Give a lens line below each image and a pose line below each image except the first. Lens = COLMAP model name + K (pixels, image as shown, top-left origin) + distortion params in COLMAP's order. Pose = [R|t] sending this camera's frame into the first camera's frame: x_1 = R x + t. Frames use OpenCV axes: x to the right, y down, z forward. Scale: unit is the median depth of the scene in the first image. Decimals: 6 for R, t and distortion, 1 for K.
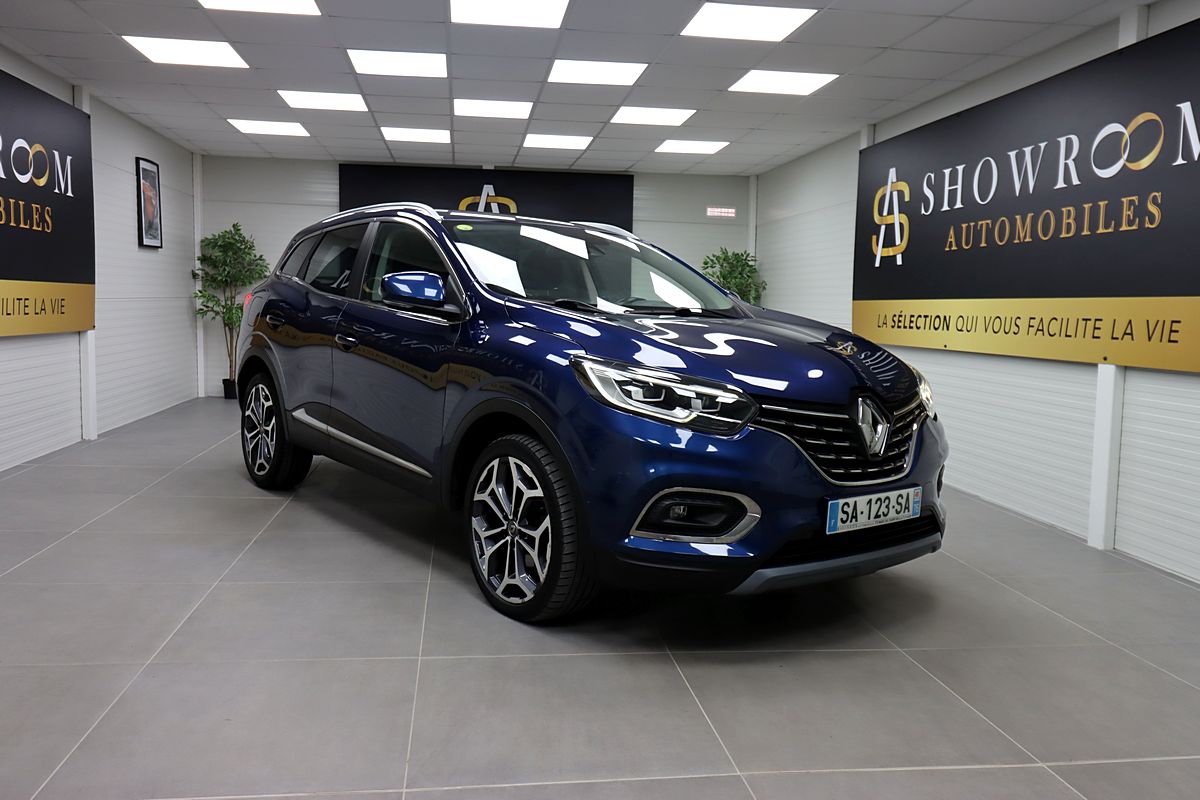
lens RADIAL K [[962.8, 0, 595.3], [0, 962.8, 407.0], [0, 0, 1]] dist [0.010906, 0.003127]
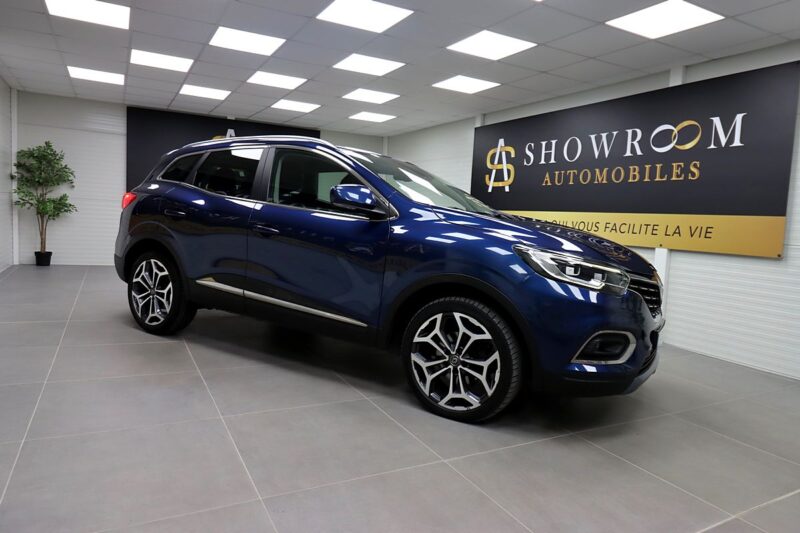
lens RADIAL K [[522.8, 0, 401.9], [0, 522.8, 262.7], [0, 0, 1]] dist [0.012909, -0.006362]
pose [[0.933590, -0.006877, 0.358276, -0.308879], [0.007502, 0.999972, -0.000353, -0.017340], [-0.358263, 0.003017, 0.933616, 0.186481]]
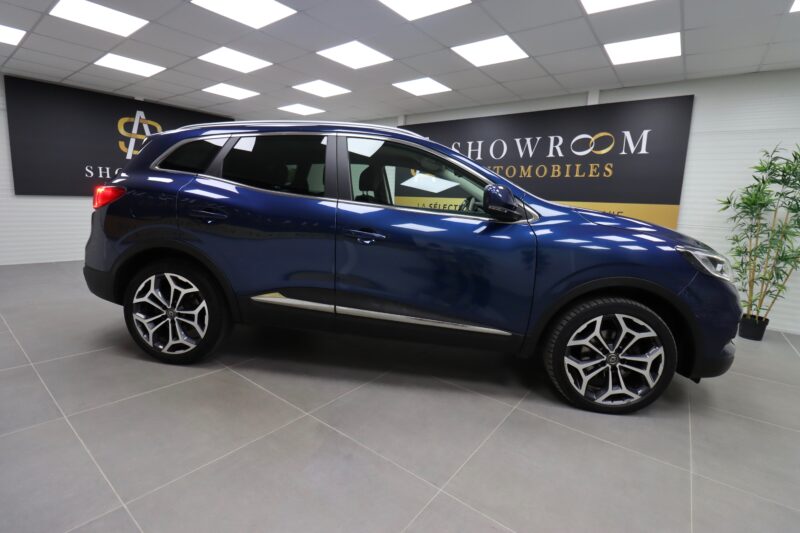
lens RADIAL K [[385.2, 0, 405.2], [0, 385.2, 259.5], [0, 0, 1]] dist [0.005210, -0.010541]
pose [[0.704095, -0.101210, 0.702856, -0.506324], [0.049461, 0.994377, 0.093641, -0.073349], [-0.708381, -0.031168, 0.705142, 0.546786]]
